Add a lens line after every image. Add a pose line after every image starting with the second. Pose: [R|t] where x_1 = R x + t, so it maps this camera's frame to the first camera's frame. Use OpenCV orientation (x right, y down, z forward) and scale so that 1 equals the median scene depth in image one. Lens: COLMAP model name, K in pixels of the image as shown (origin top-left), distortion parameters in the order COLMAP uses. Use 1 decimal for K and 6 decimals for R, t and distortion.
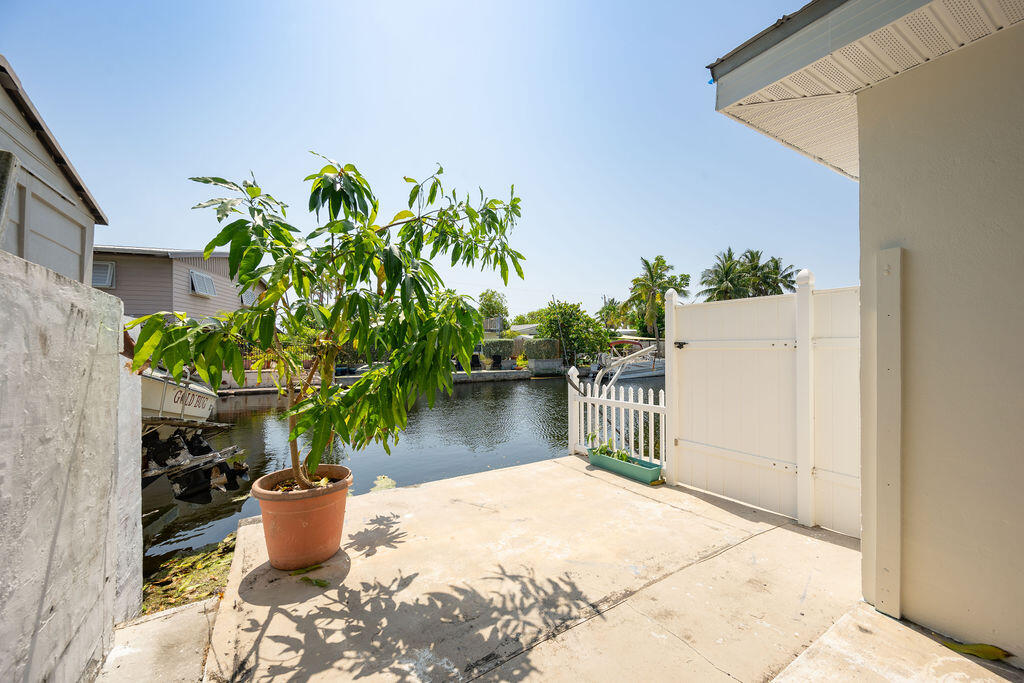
lens RADIAL K [[401.0, 0, 509.3], [0, 401.0, 345.1], [0, 0, 1]] dist [-0.004582, 0.000565]
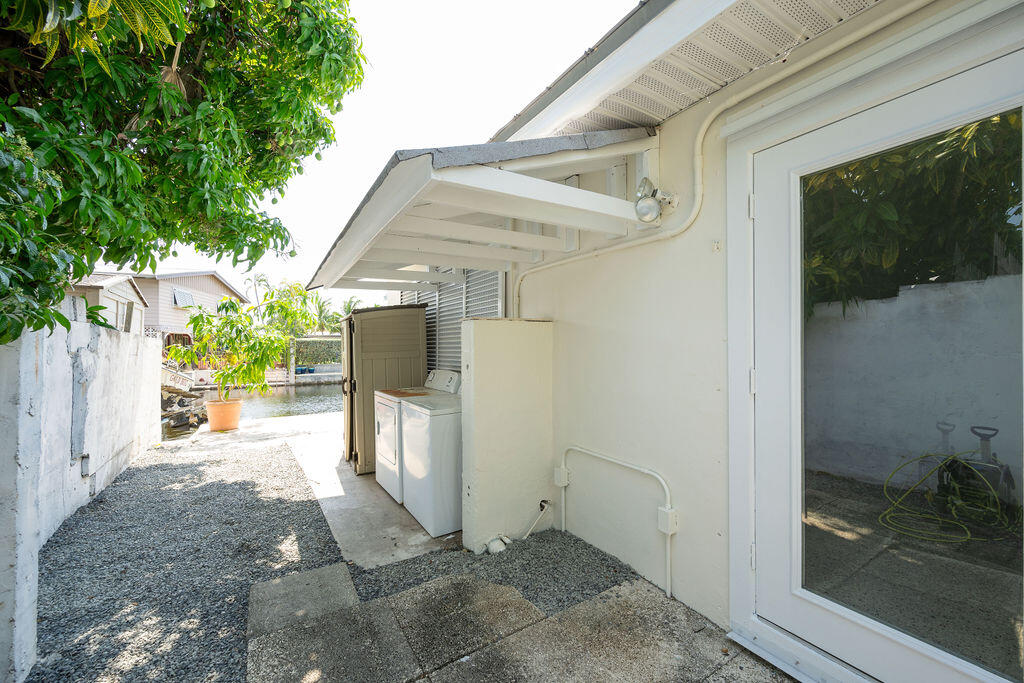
lens RADIAL K [[401.0, 0, 507.3], [0, 401.0, 346.7], [0, 0, 1]] dist [-0.004582, 0.000565]
pose [[0.999619, -0.002990, 0.027434, 0.783459], [0.003008, 0.999995, -0.000621, -0.018417], [-0.027432, 0.000703, 0.999623, -1.033996]]
